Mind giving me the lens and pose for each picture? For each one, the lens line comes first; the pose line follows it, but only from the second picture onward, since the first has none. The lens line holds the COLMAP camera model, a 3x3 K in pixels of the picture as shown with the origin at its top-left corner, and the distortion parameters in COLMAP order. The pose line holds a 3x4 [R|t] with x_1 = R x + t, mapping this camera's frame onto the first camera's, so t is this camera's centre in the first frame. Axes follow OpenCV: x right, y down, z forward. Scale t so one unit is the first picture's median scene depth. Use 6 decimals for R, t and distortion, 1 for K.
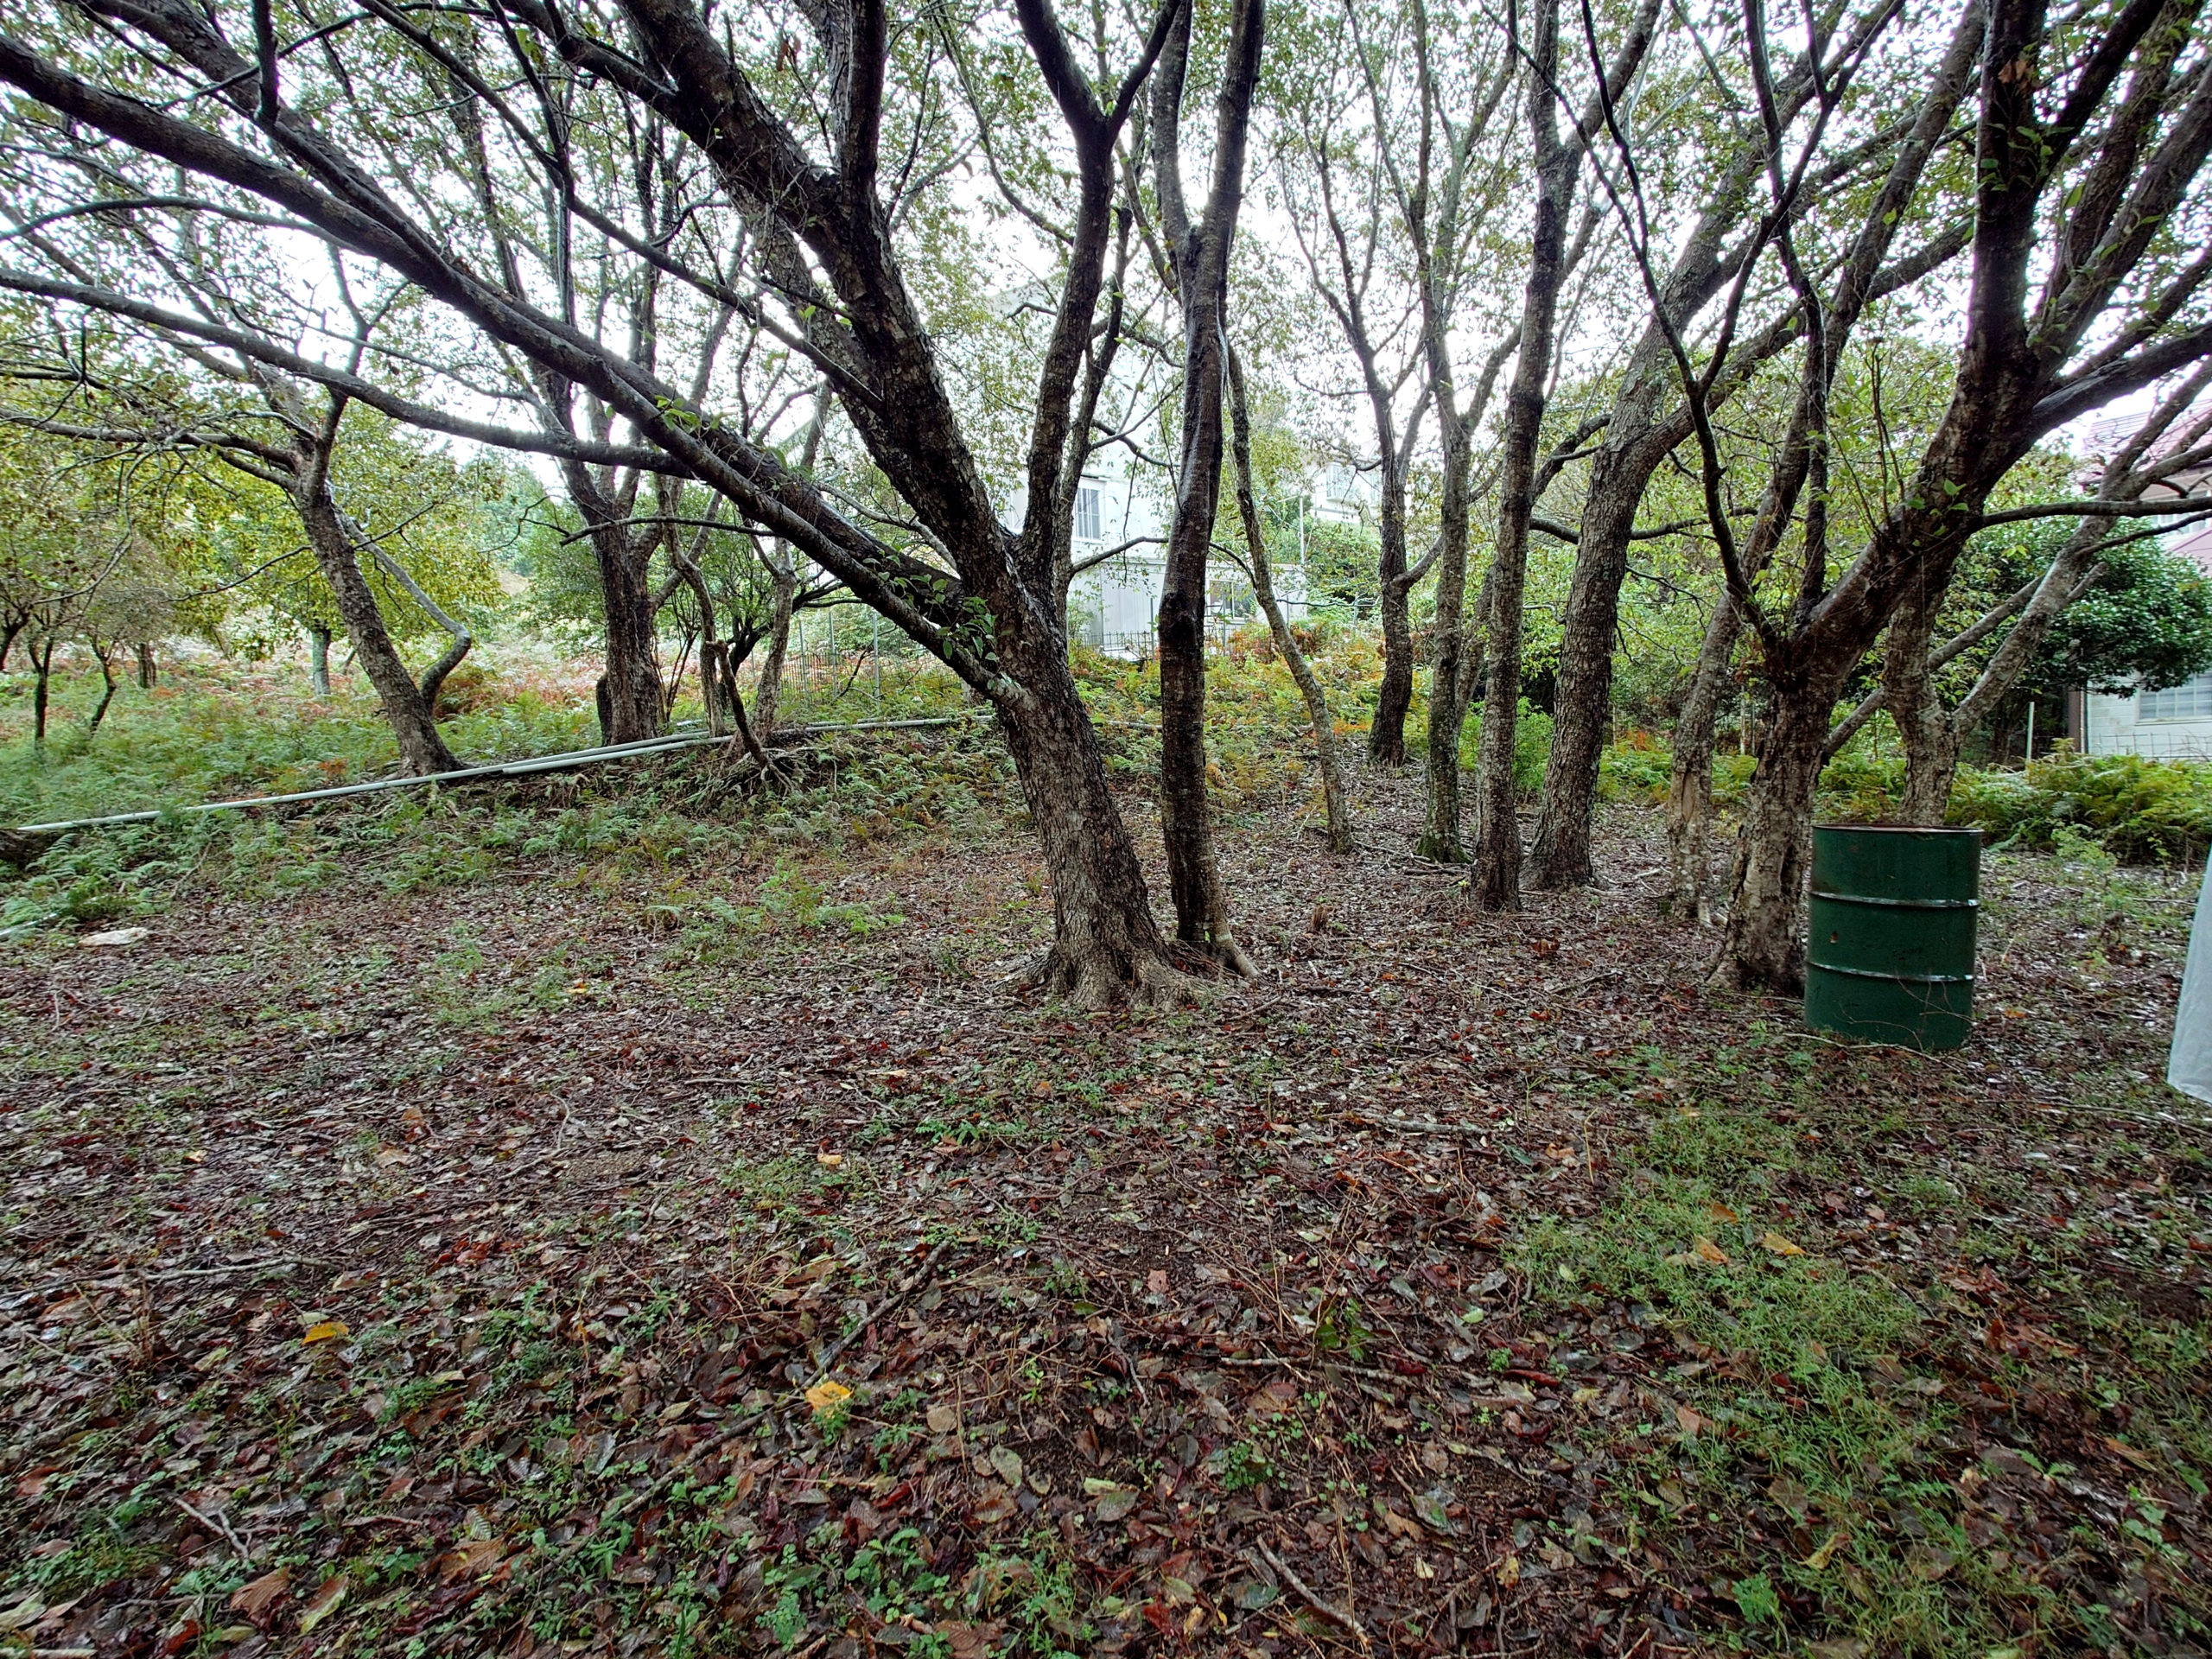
lens RADIAL K [[1077.0, 0, 1085.1], [0, 1077.0, 829.3], [0, 0, 1]] dist [0.011165, -0.000601]
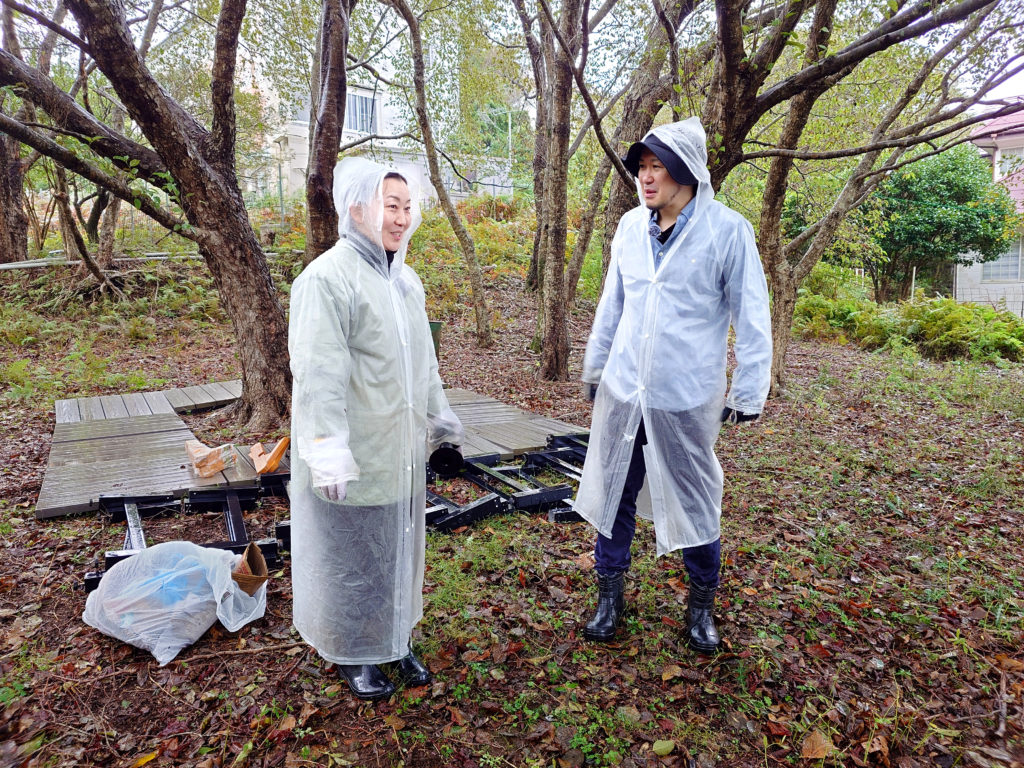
lens RADIAL K [[757.9, 0, 515.4], [0, 757.9, 386.1], [0, 0, 1]] dist [-0.013149, 0.005432]
pose [[0.989327, 0.009439, 0.145404, 0.101605], [-0.018000, 0.998173, 0.057678, 0.011563], [-0.144594, -0.059679, 0.987690, -0.082039]]
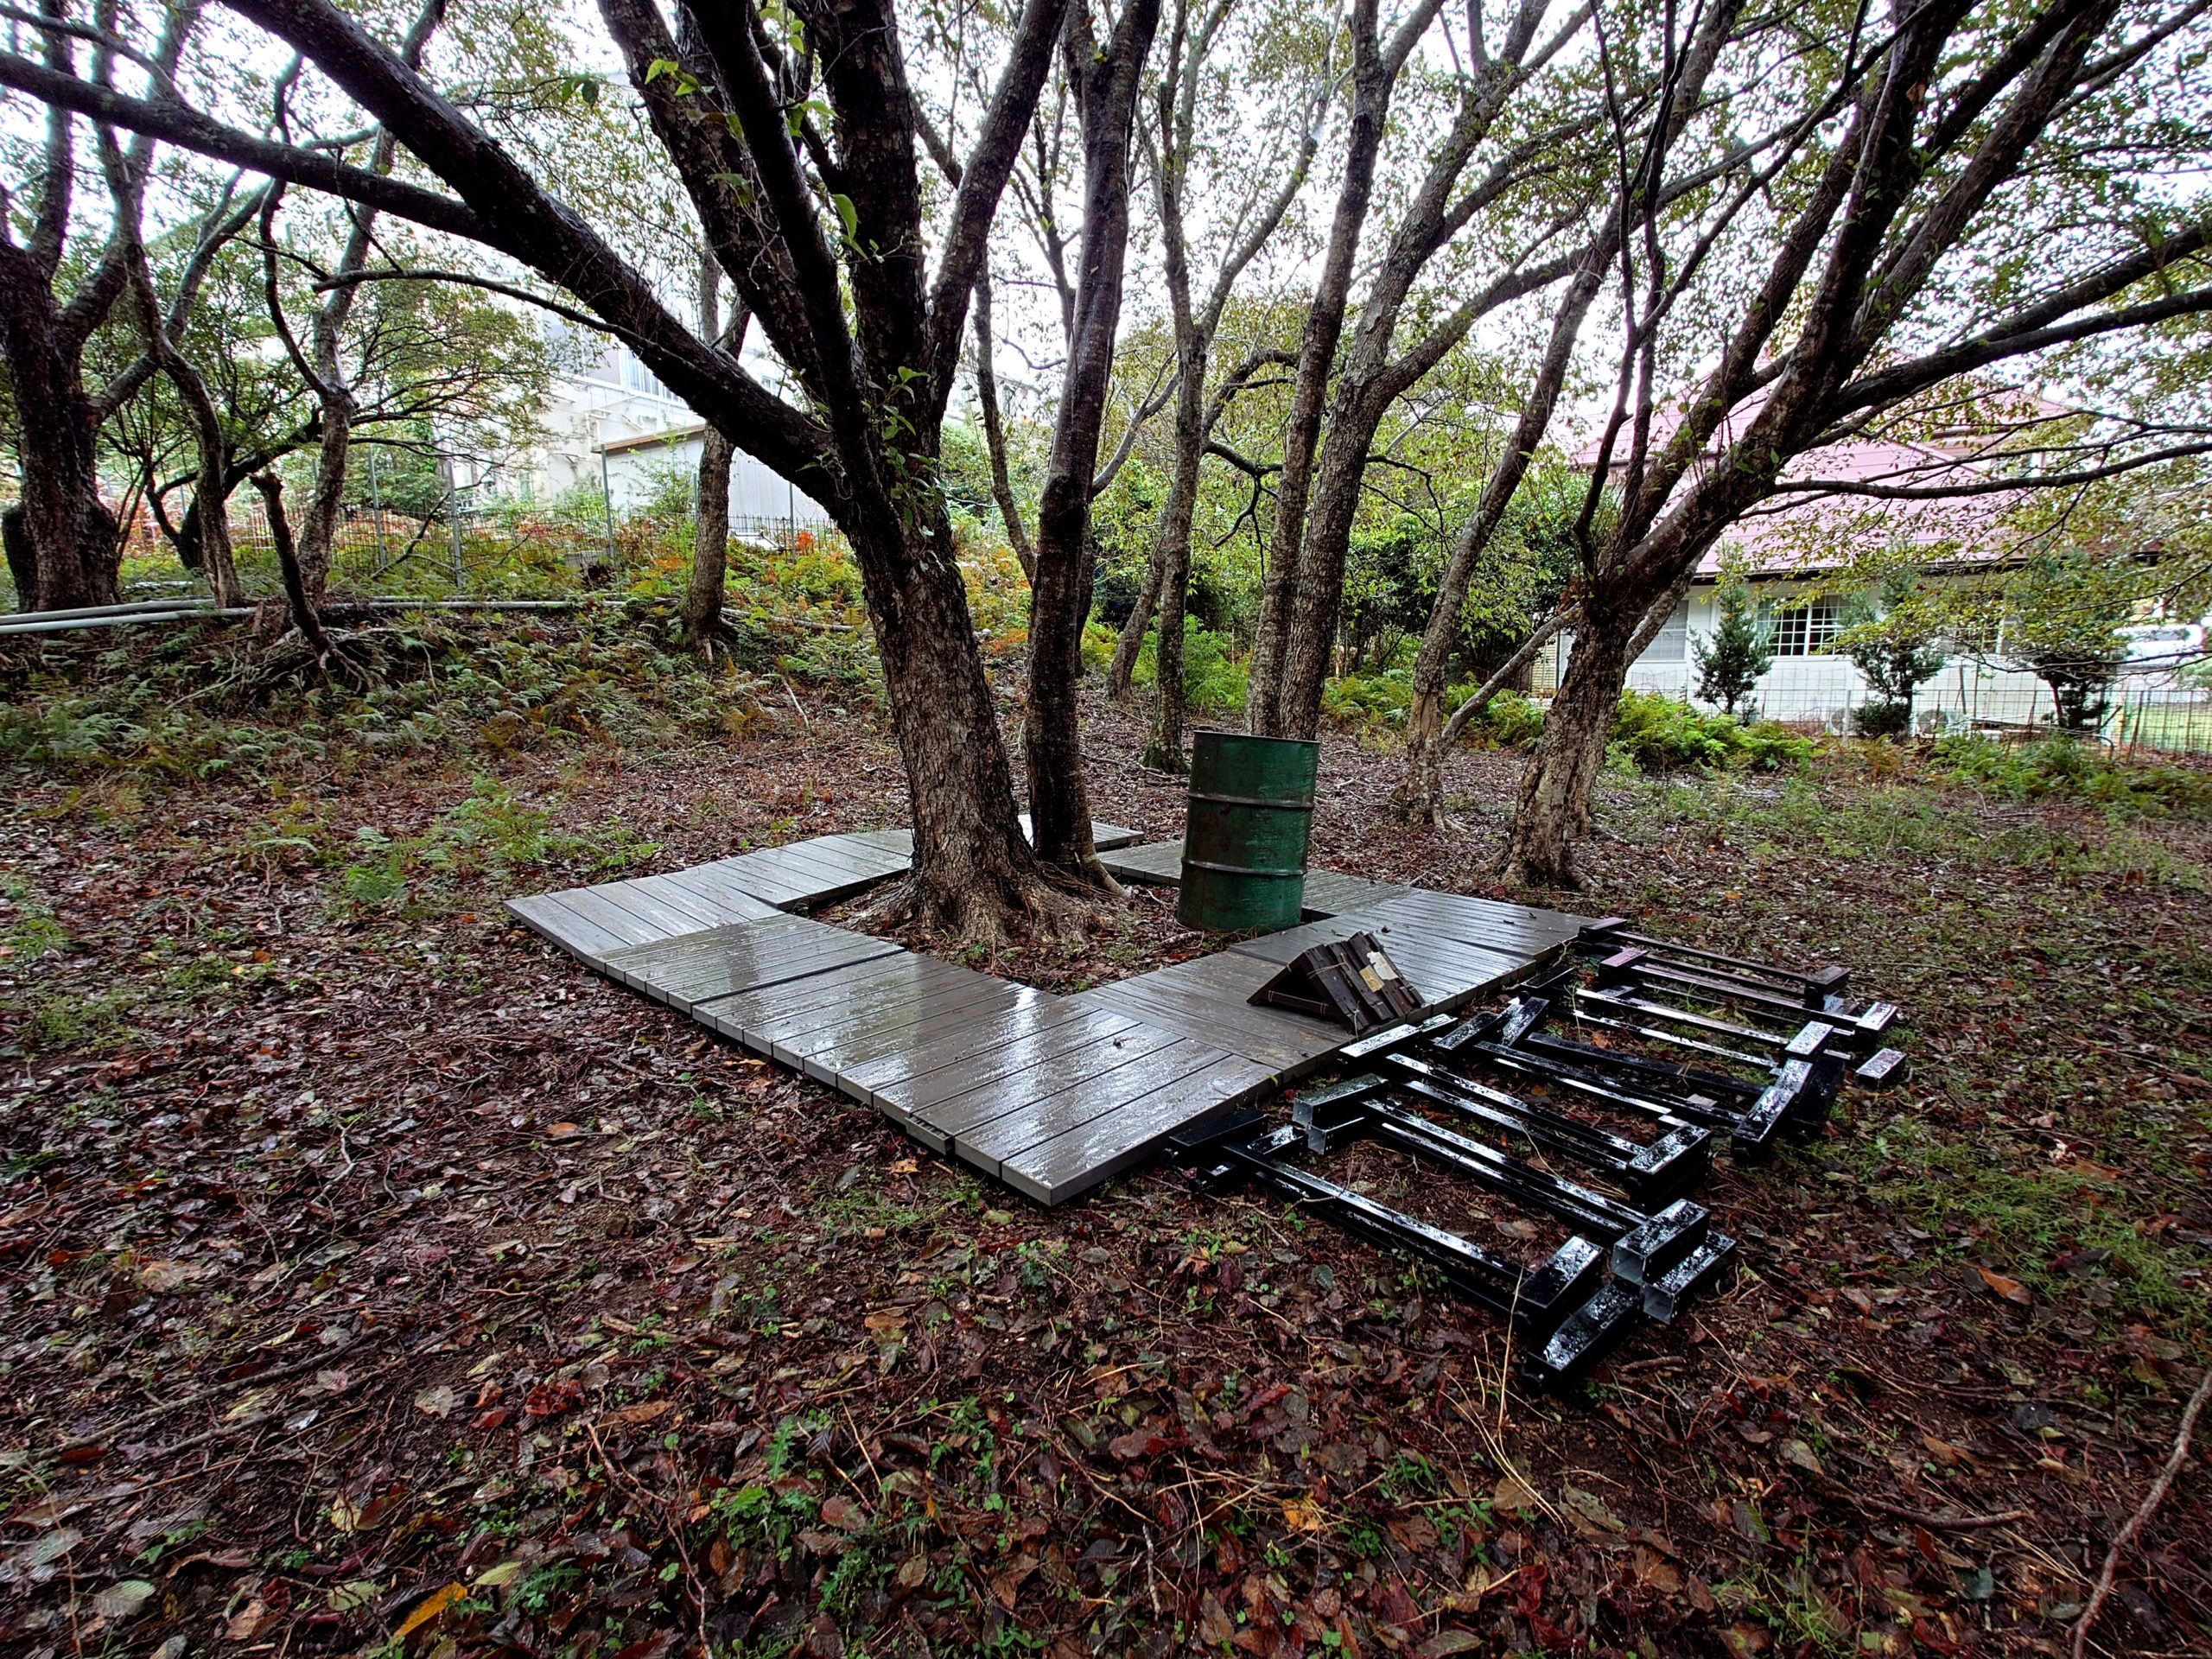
lens RADIAL K [[1077.0, 0, 1085.1], [0, 1077.0, 829.3], [0, 0, 1]] dist [0.011165, -0.000601]
pose [[0.908856, -0.027111, 0.416227, -0.131655], [-0.008504, 0.996474, 0.083476, -0.001498], [-0.417023, -0.079407, 0.905421, 0.075192]]
